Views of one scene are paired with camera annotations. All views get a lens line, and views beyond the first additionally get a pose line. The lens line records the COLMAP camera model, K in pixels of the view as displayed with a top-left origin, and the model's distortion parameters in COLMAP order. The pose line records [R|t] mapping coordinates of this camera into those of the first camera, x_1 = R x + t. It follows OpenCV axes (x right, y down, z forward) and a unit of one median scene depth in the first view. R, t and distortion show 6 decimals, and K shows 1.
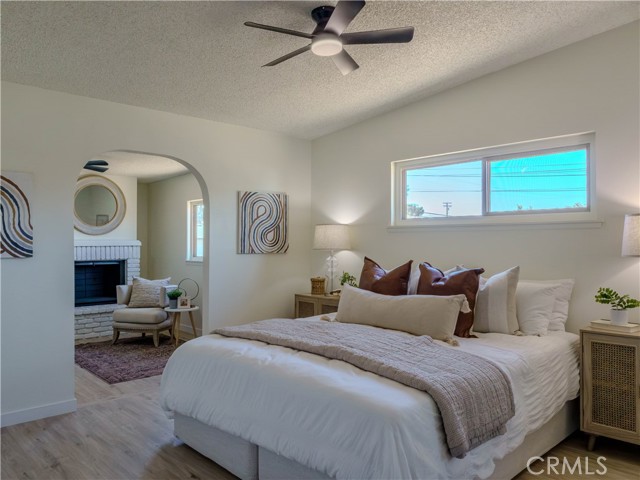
lens RADIAL K [[494.0, 0, 320.7], [0, 494.0, 238.2], [0, 0, 1]] dist [-0.014856, -0.008266]
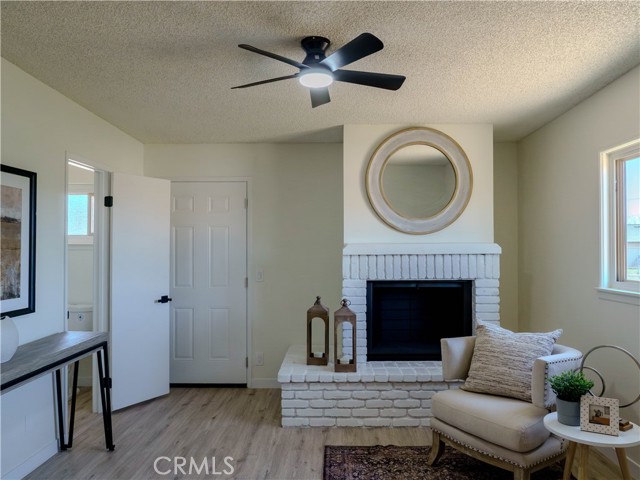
lens RADIAL K [[494.0, 0, 321.8], [0, 494.0, 239.3], [0, 0, 1]] dist [-0.014856, -0.008266]
pose [[0.725836, -0.013502, -0.687736, -0.163000], [0.009020, 0.999908, -0.010111, 0.003969], [0.687809, 0.001136, 0.725891, 0.555129]]
